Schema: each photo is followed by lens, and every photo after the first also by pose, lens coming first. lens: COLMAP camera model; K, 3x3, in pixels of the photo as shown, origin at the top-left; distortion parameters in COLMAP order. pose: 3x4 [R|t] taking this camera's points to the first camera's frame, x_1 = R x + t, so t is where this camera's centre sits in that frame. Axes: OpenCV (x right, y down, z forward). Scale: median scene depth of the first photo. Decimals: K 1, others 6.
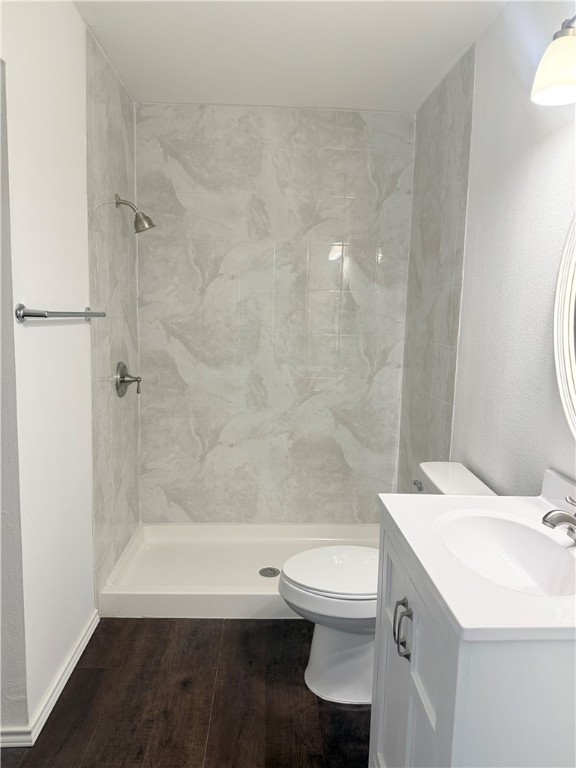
lens RADIAL K [[540.2, 0, 290.8], [0, 540.2, 383.4], [0, 0, 1]] dist [0.051704, -0.051056]
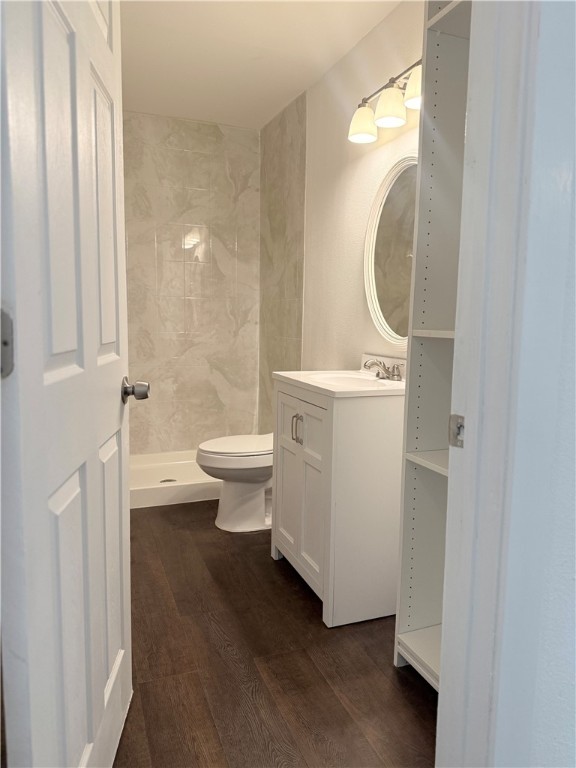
lens RADIAL K [[540.2, 0, 285.5], [0, 540.2, 385.2], [0, 0, 1]] dist [0.051704, -0.051056]
pose [[0.949985, -0.047397, 0.308677, -0.149279], [0.047789, 0.998838, 0.006296, 0.117516], [-0.308617, 0.008770, 0.951146, -0.273452]]
